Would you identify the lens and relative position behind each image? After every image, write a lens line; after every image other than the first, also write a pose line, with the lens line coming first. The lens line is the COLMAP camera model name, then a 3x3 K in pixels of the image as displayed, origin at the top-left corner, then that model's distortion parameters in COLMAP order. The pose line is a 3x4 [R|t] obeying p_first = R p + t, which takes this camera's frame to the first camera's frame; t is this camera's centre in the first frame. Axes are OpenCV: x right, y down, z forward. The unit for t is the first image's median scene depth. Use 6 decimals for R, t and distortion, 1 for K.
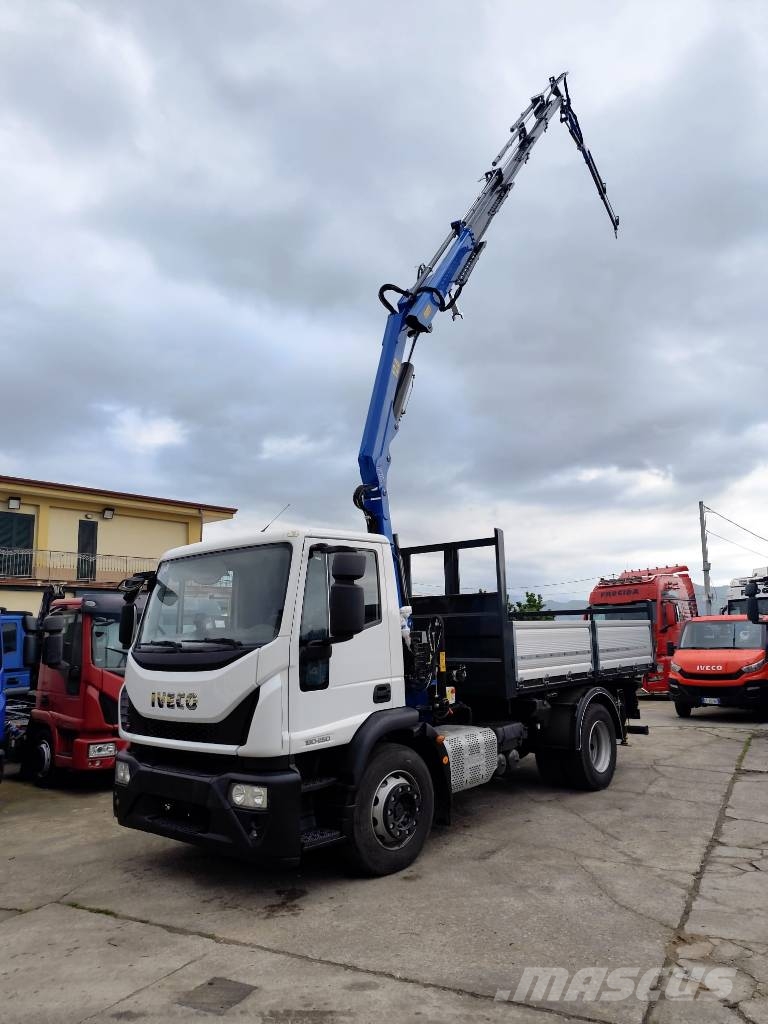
lens RADIAL K [[706.1, 0, 396.5], [0, 706.1, 516.1], [0, 0, 1]] dist [0.038601, -0.041423]
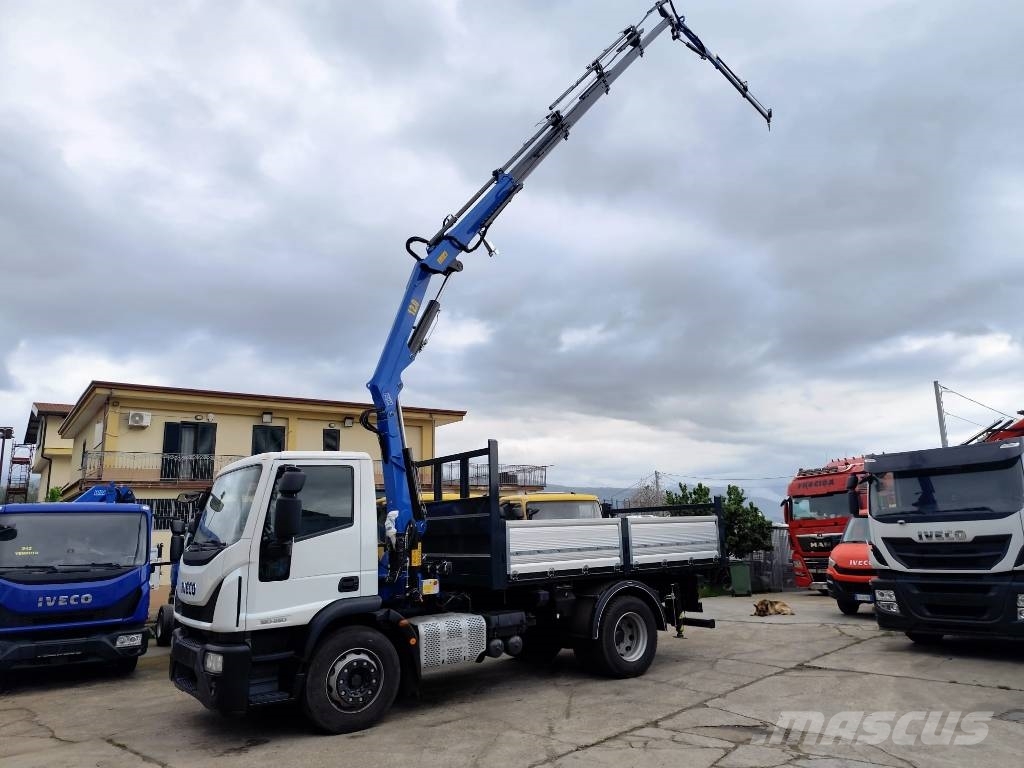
lens RADIAL K [[708.6, 0, 527.7], [0, 708.6, 370.3], [0, 0, 1]] dist [0.040661, -0.035587]
pose [[0.971555, -0.059522, -0.229210, 0.536994], [0.047827, 0.997271, -0.056249, -0.032820], [0.231933, 0.043687, 0.971750, -0.136035]]
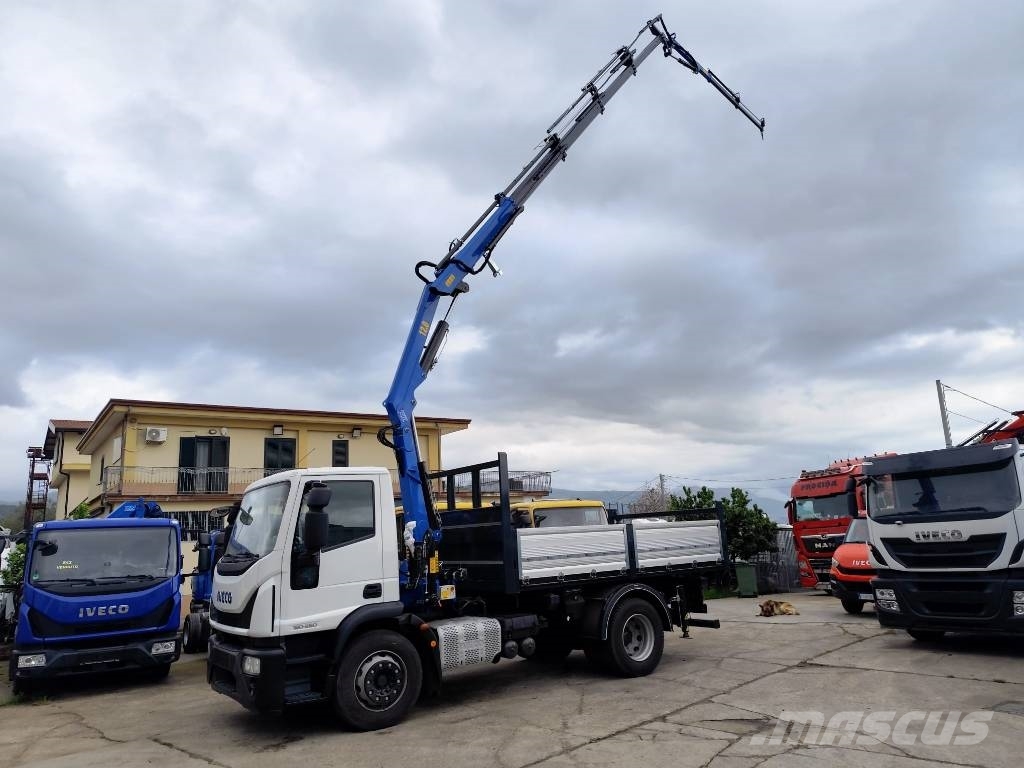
lens RADIAL K [[708.9, 0, 511.1], [0, 708.9, 369.4], [0, 0, 1]] dist [0.042821, -0.037650]
pose [[0.963773, -0.084372, -0.253026, 0.547564], [0.069947, 0.995399, -0.065489, -0.050994], [0.257387, 0.045419, 0.965240, -0.214897]]
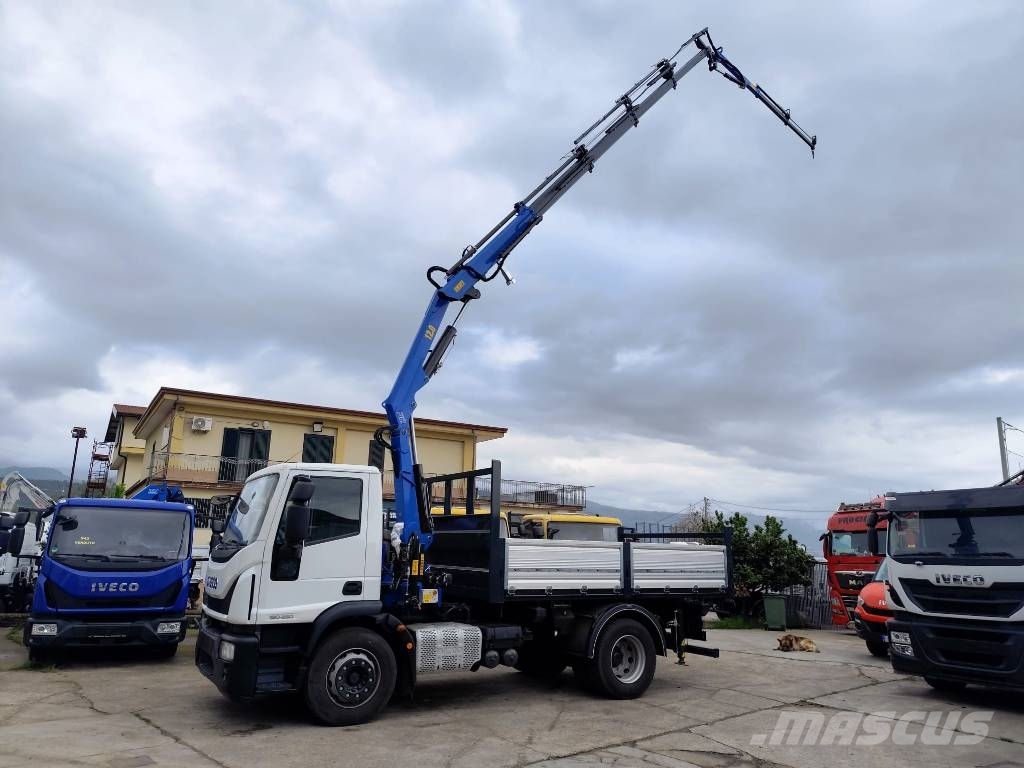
lens RADIAL K [[709.2, 0, 506.5], [0, 709.2, 371.5], [0, 0, 1]] dist [0.044190, -0.040144]
pose [[0.942169, -0.034181, -0.333392, 0.652295], [0.007426, 0.996670, -0.081197, -0.041089], [0.335057, 0.074025, 0.939285, -0.178302]]
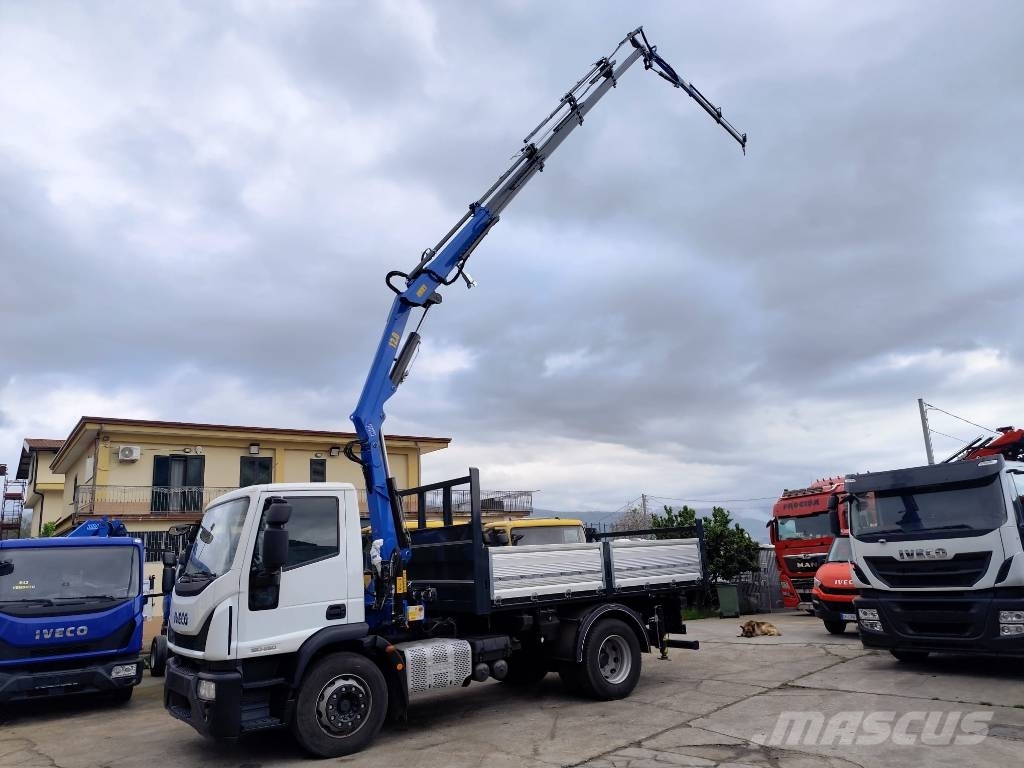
lens RADIAL K [[709.6, 0, 502.8], [0, 709.6, 385.6], [0, 0, 1]] dist [0.040374, -0.036108]
pose [[0.966562, -0.084020, -0.242277, 0.556908], [0.068726, 0.995112, -0.070916, -0.036969], [0.247051, 0.051894, 0.967612, -0.165183]]
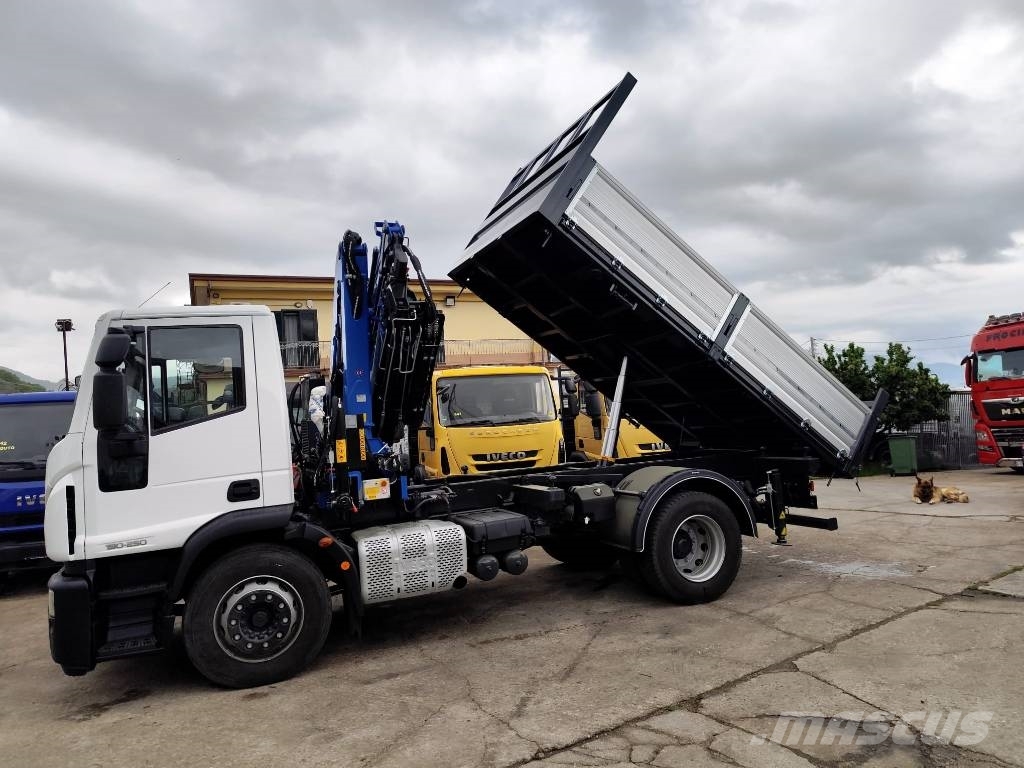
lens RADIAL K [[705.1, 0, 512.3], [0, 705.1, 385.2], [0, 0, 1]] dist [0.036720, -0.036677]
pose [[0.887801, -0.053991, -0.457049, 0.612736], [0.116929, 0.986969, 0.110540, 0.062736], [0.445125, -0.151580, 0.882546, 0.366793]]
